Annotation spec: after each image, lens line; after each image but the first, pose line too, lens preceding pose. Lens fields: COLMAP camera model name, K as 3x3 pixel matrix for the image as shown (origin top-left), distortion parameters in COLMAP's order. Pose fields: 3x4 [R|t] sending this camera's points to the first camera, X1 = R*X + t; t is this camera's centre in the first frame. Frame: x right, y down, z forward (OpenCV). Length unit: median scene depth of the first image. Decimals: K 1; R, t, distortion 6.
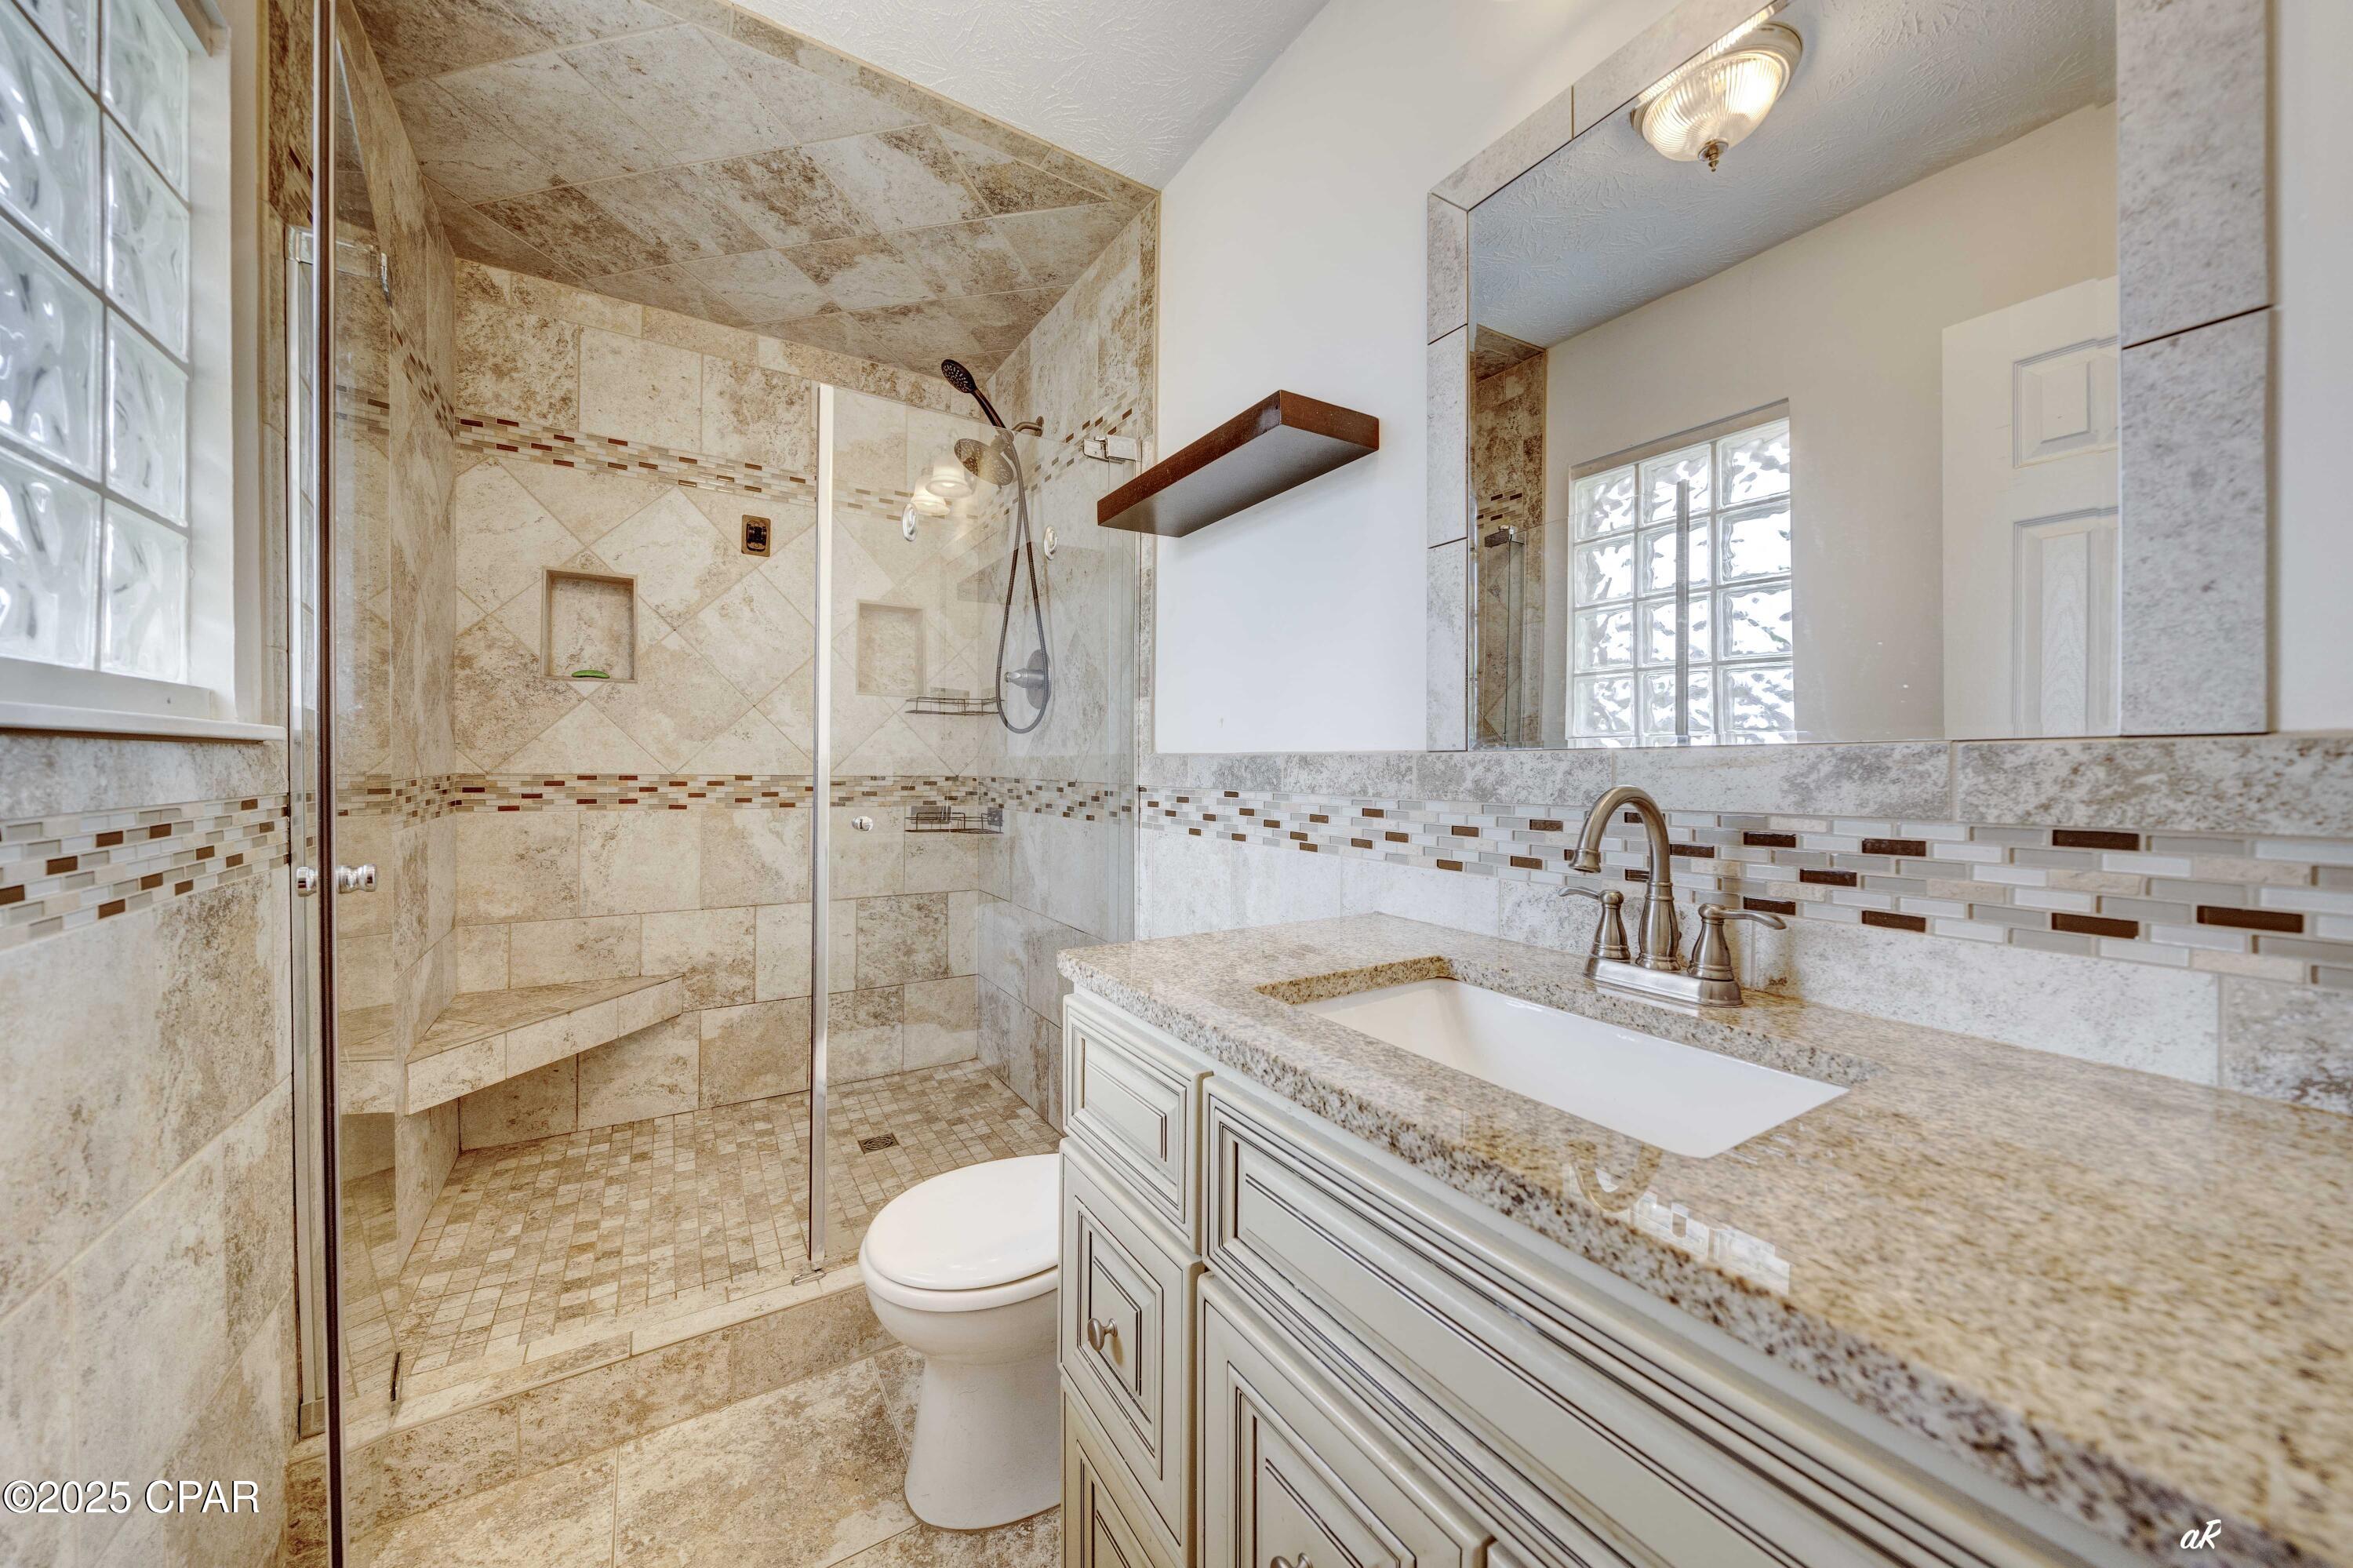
lens RADIAL K [[810.6, 0, 1174.6], [0, 810.6, 772.1], [0, 0, 1]] dist [-0.006125, -0.000099]
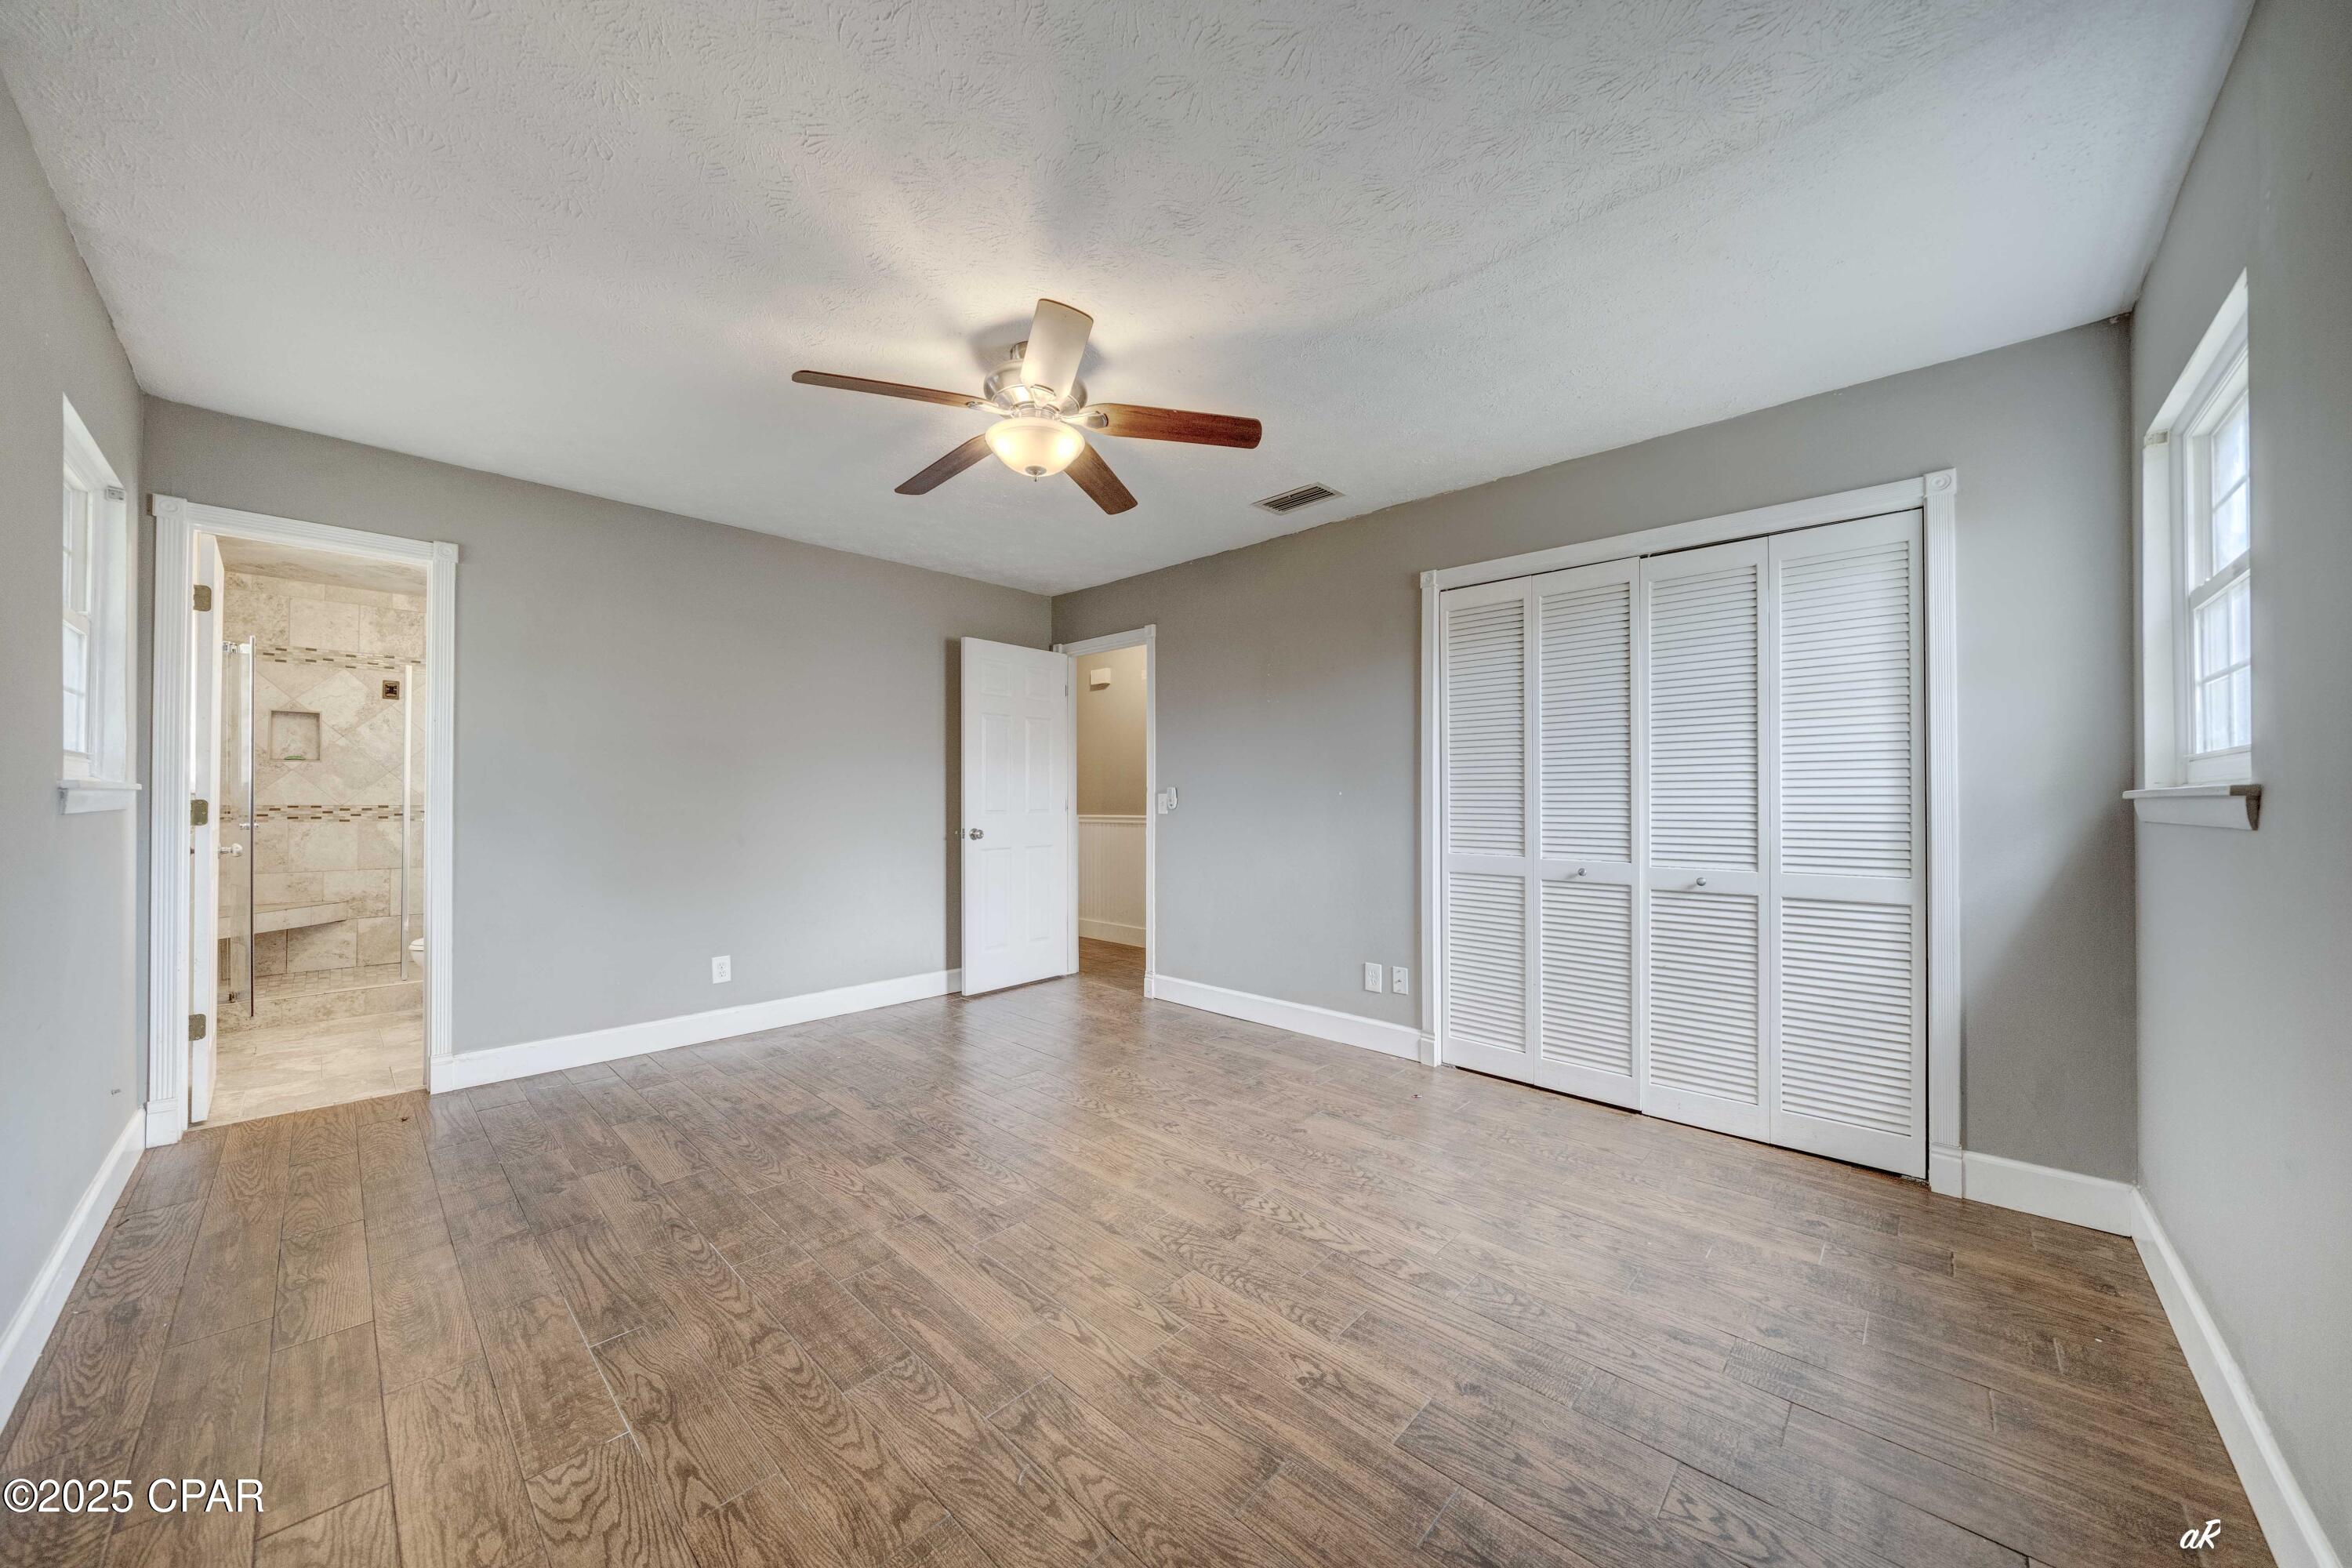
lens RADIAL K [[810.3, 0, 1178.4], [0, 810.3, 792.1], [0, 0, 1]] dist [-0.006125, -0.000099]
pose [[0.968481, -0.006803, 0.248996, 0.970079], [0.010624, 0.999845, -0.014006, 0.021799], [-0.248862, 0.016210, 0.968403, -1.576347]]
